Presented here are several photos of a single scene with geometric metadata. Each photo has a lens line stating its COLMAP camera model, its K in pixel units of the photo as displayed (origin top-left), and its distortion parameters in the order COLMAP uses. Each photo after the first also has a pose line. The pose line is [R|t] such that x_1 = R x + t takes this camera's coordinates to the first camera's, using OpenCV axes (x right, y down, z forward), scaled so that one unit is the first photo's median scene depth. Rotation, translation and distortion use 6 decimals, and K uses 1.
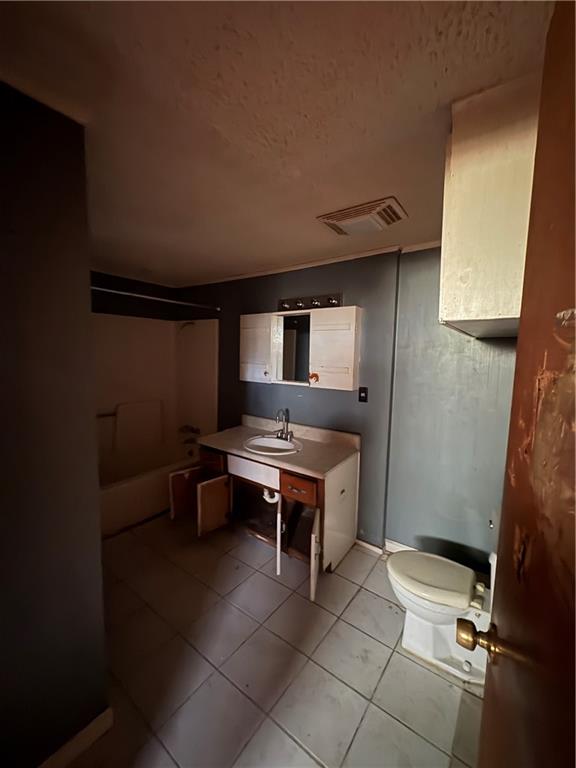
lens RADIAL K [[308.7, 0, 288.0], [0, 308.7, 384.0], [0, 0, 1]] dist [0.001217, 0.000049]
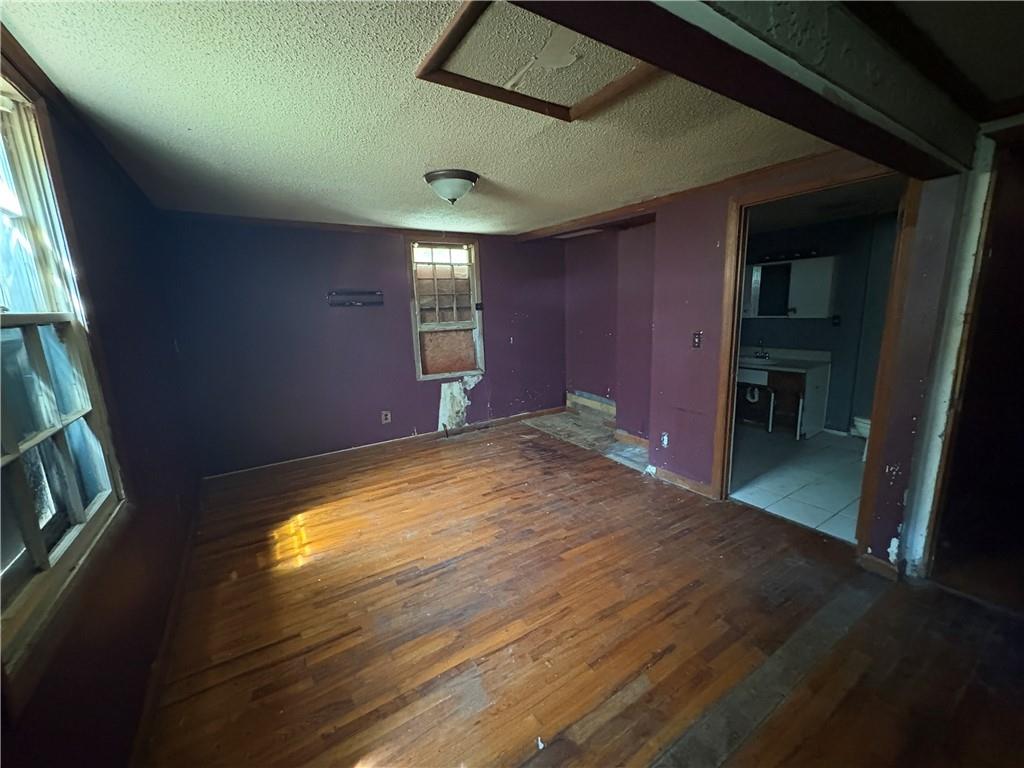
lens RADIAL K [[411.6, 0, 514.7], [0, 411.6, 385.9], [0, 0, 1]] dist [0.001217, 0.000049]
pose [[0.933283, 0.014563, -0.358846, -0.412965], [0.021001, 0.995255, 0.095011, 0.112714], [0.358527, -0.096208, 0.928549, -1.195150]]
